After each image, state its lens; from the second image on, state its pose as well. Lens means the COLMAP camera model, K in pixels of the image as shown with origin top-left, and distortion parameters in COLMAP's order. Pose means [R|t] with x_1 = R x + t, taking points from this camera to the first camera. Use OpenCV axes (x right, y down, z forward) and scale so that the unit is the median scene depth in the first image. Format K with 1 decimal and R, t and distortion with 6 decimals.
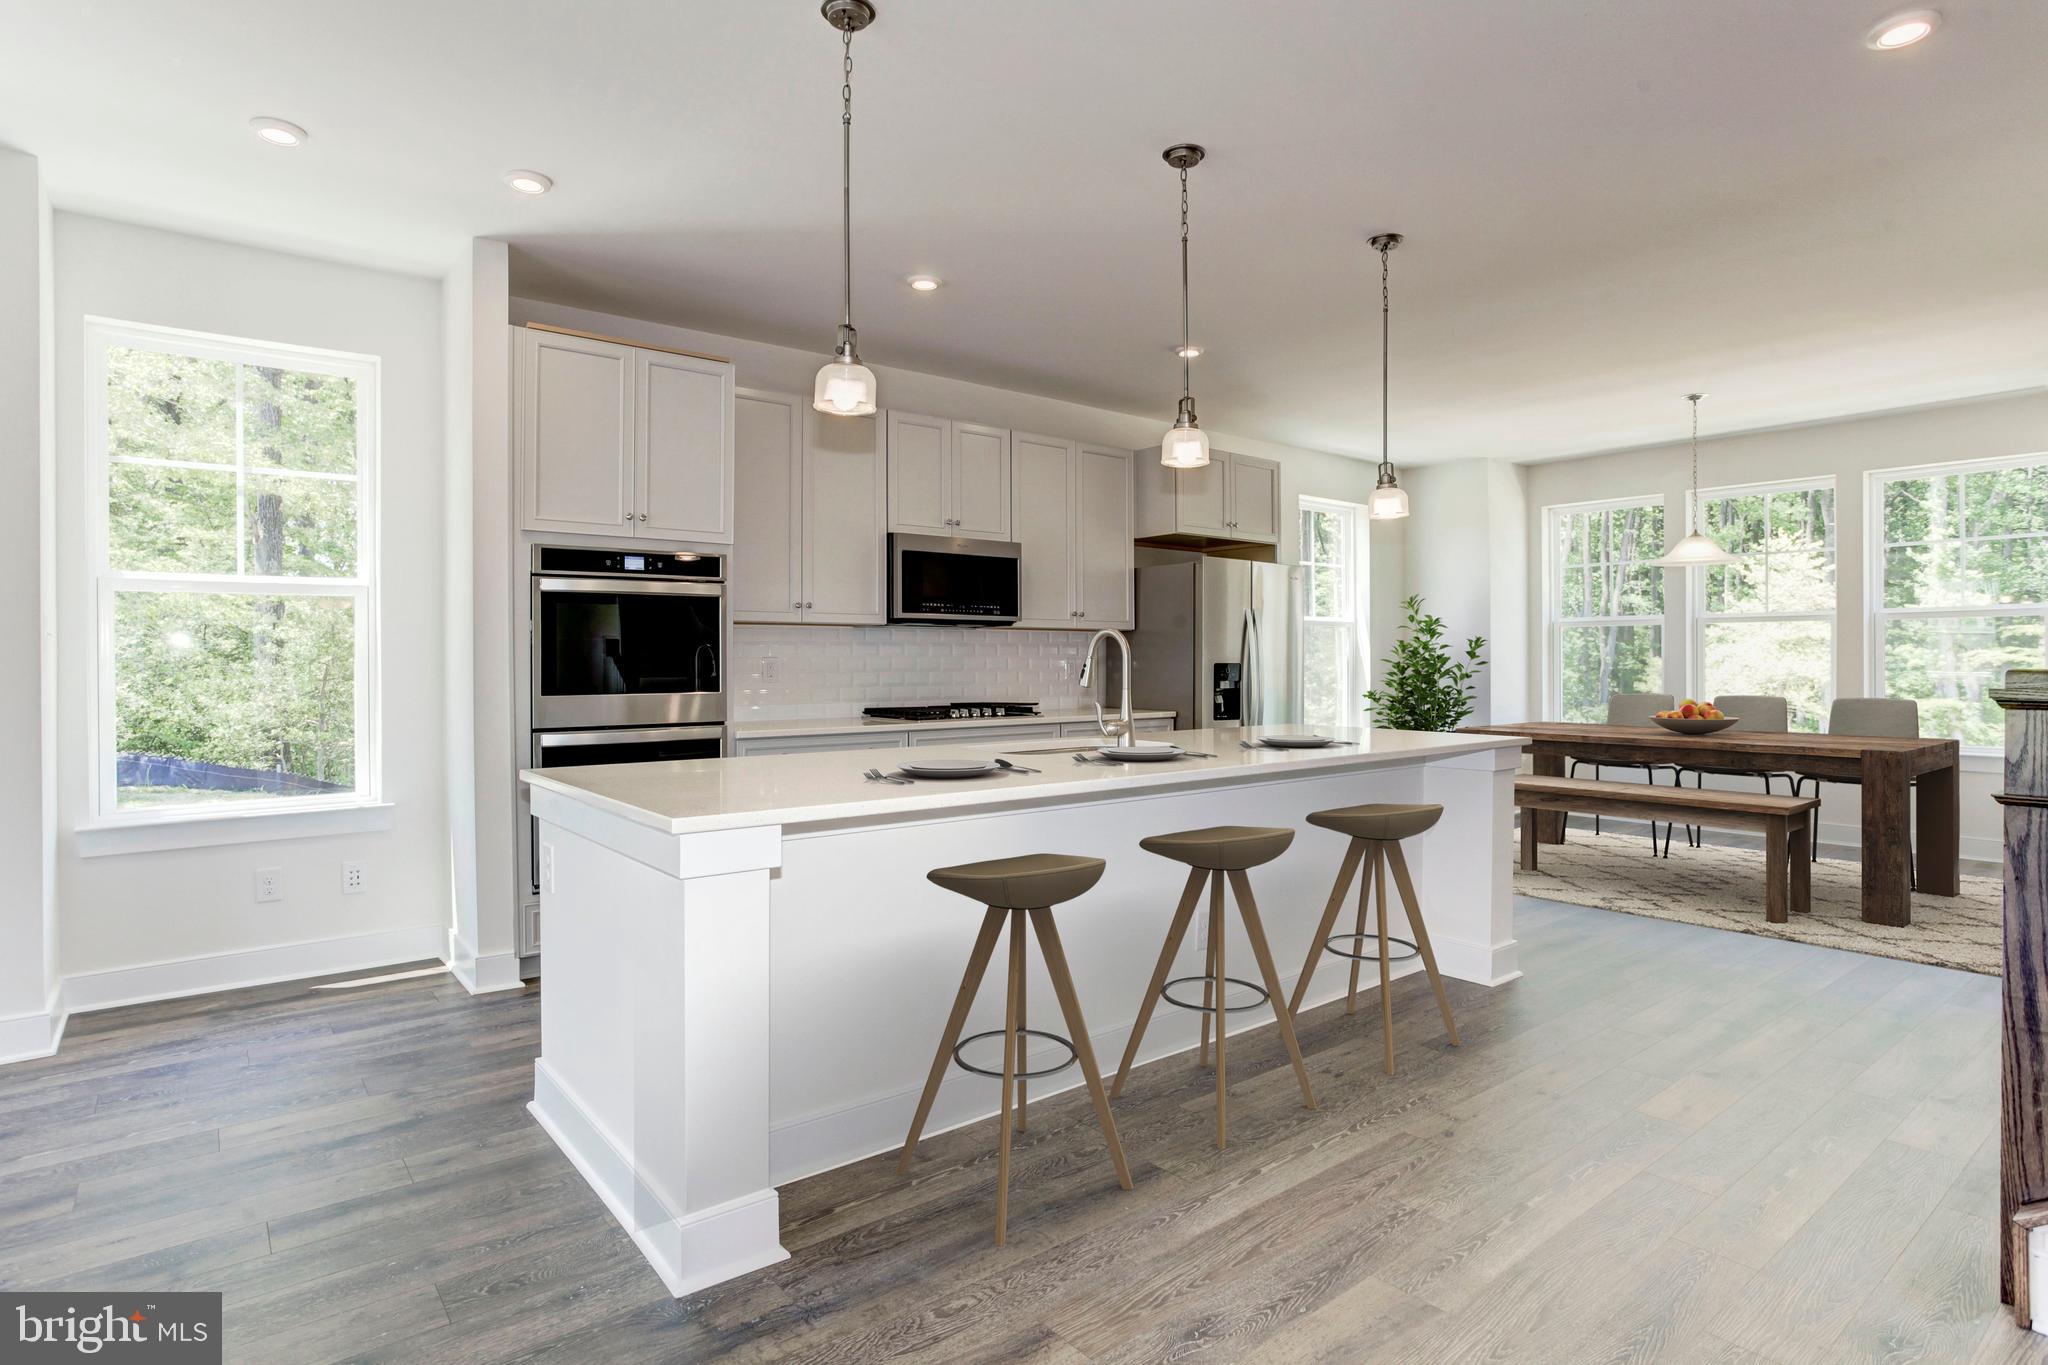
lens RADIAL K [[1102.8, 0, 979.4], [0, 1102.8, 658.8], [0, 0, 1]] dist [-0.006245, 0.000836]
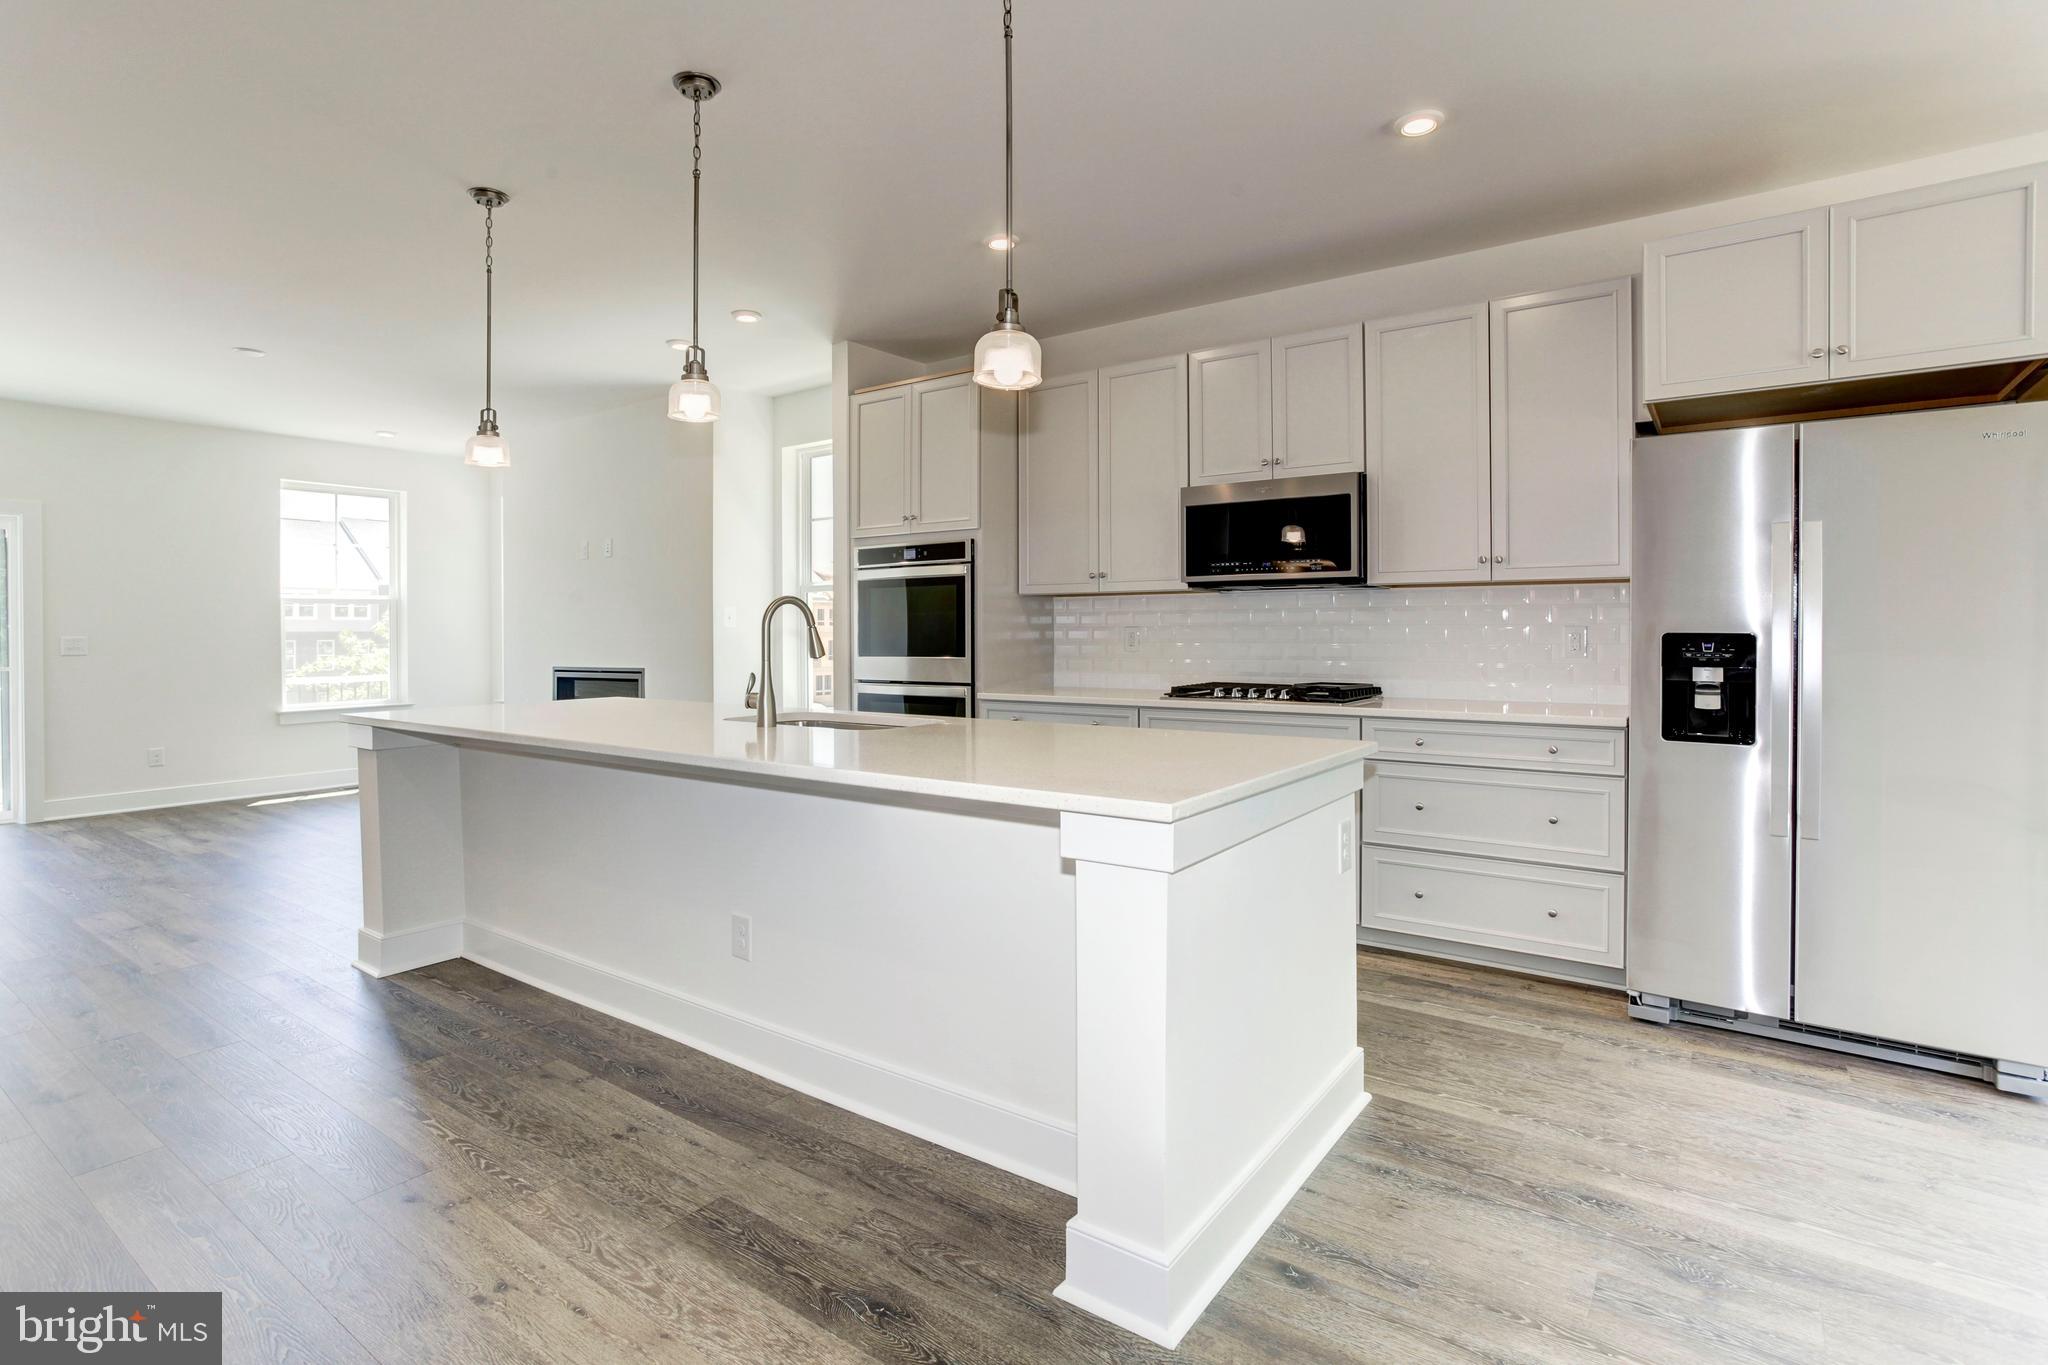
lens RADIAL K [[1008.9, 0, 1041.6], [0, 1008.9, 635.9], [0, 0, 1]] dist [-0.010276, 0.007894]
pose [[0.263078, 0.001427, -0.964773, 0.739251], [0.001823, 0.999996, 0.001976, 0.005019], [0.964773, -0.002279, 0.263075, 0.727852]]
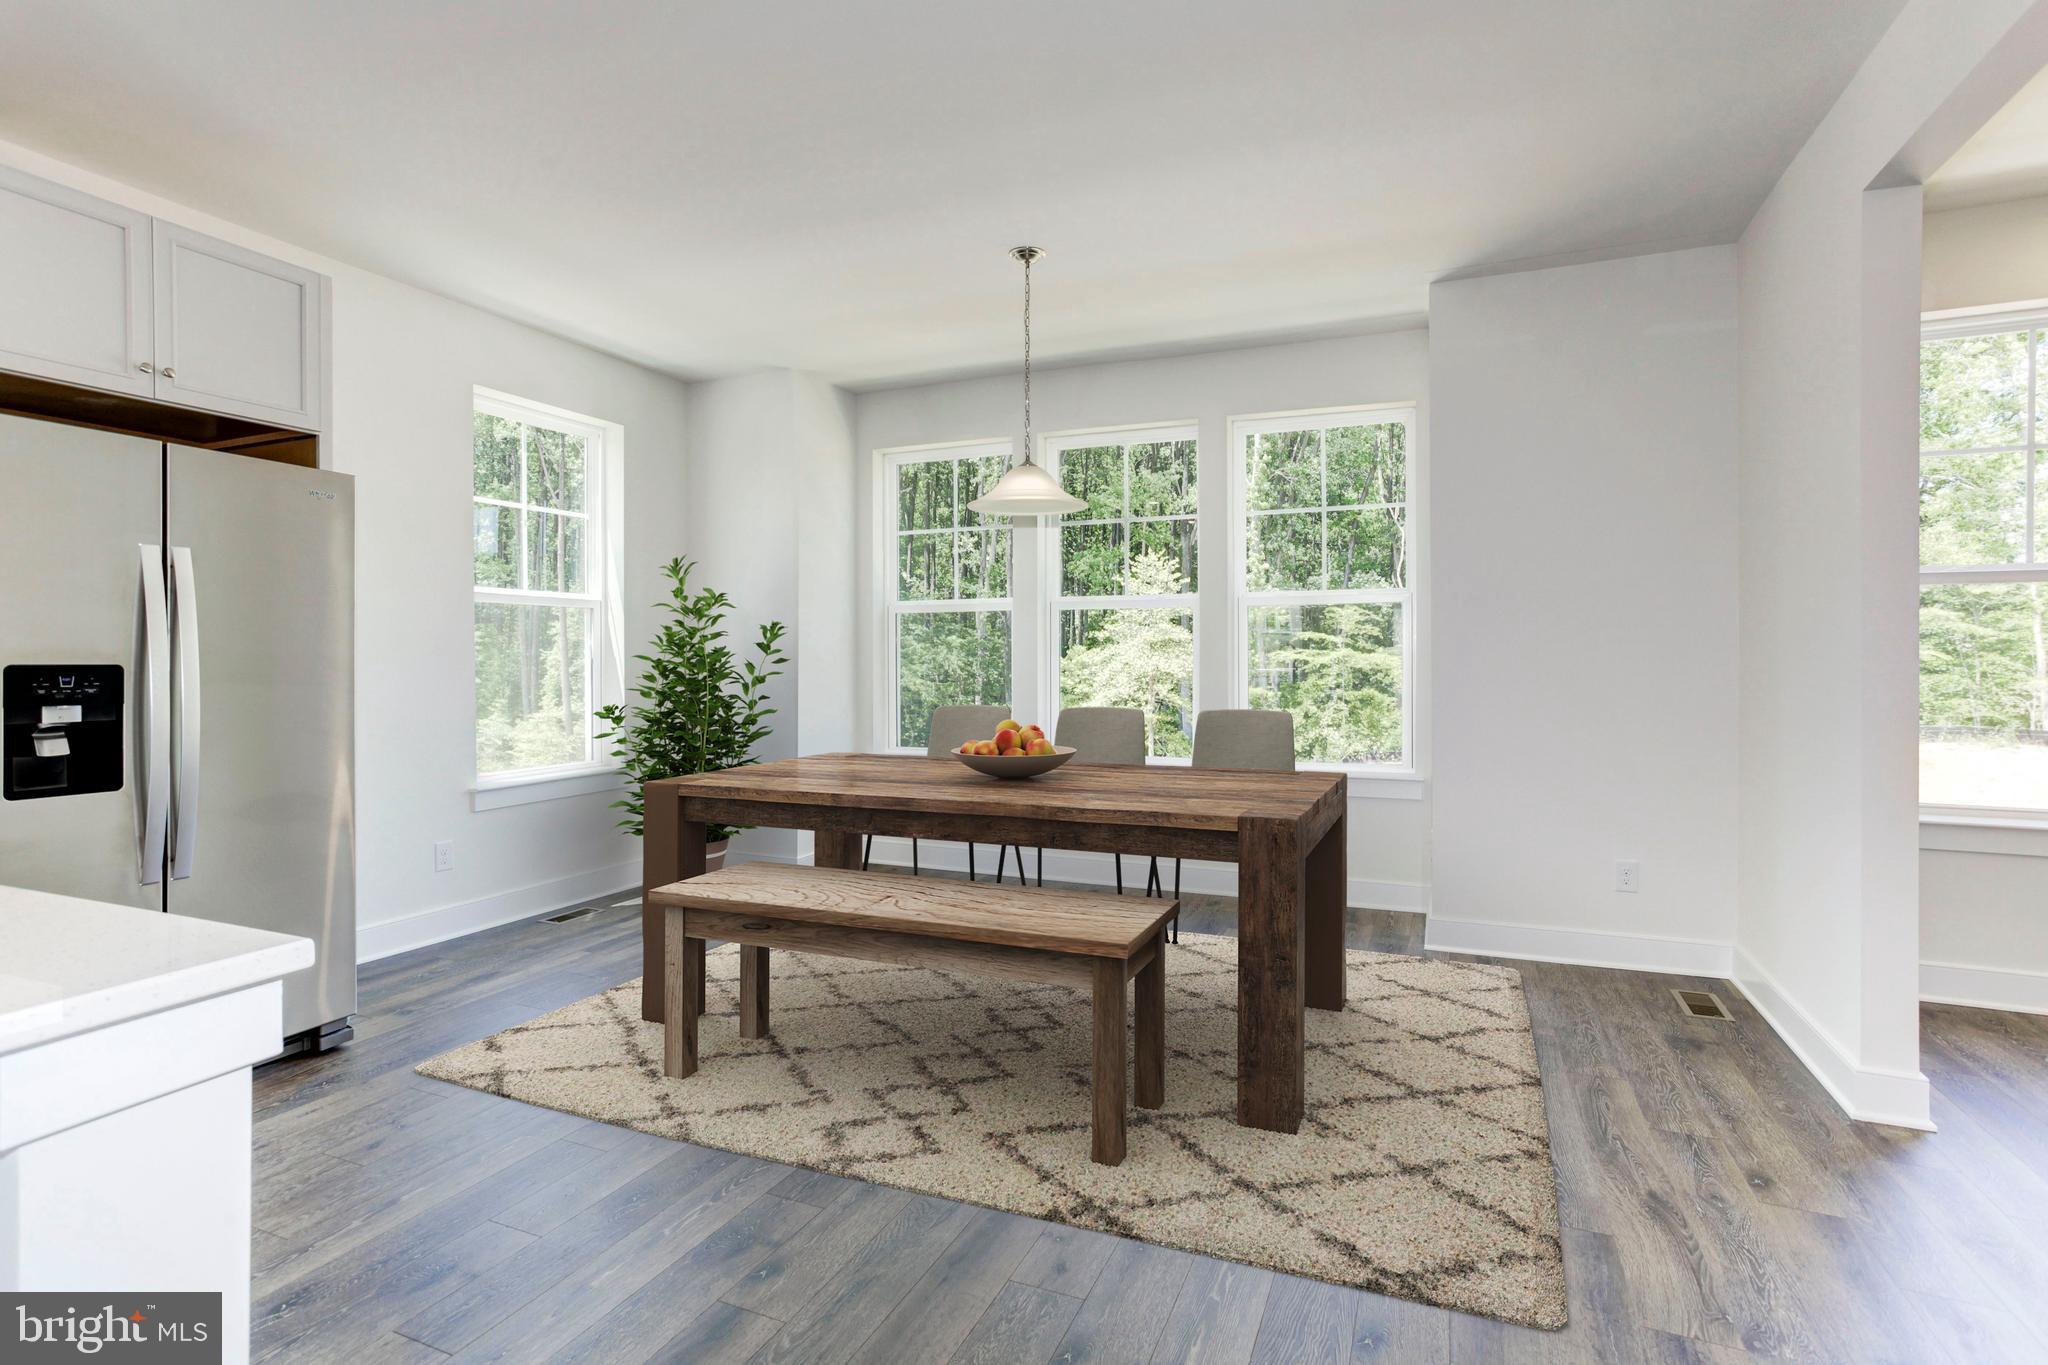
lens RADIAL K [[1008.9, 0, 1018.8], [0, 1008.9, 678.0], [0, 0, 1]] dist [-0.010276, 0.007894]
pose [[0.880688, -0.009557, 0.473600, 0.465374], [-0.001135, 0.999751, 0.022286, 0.000178], [-0.473695, -0.020164, 0.880458, 0.607326]]
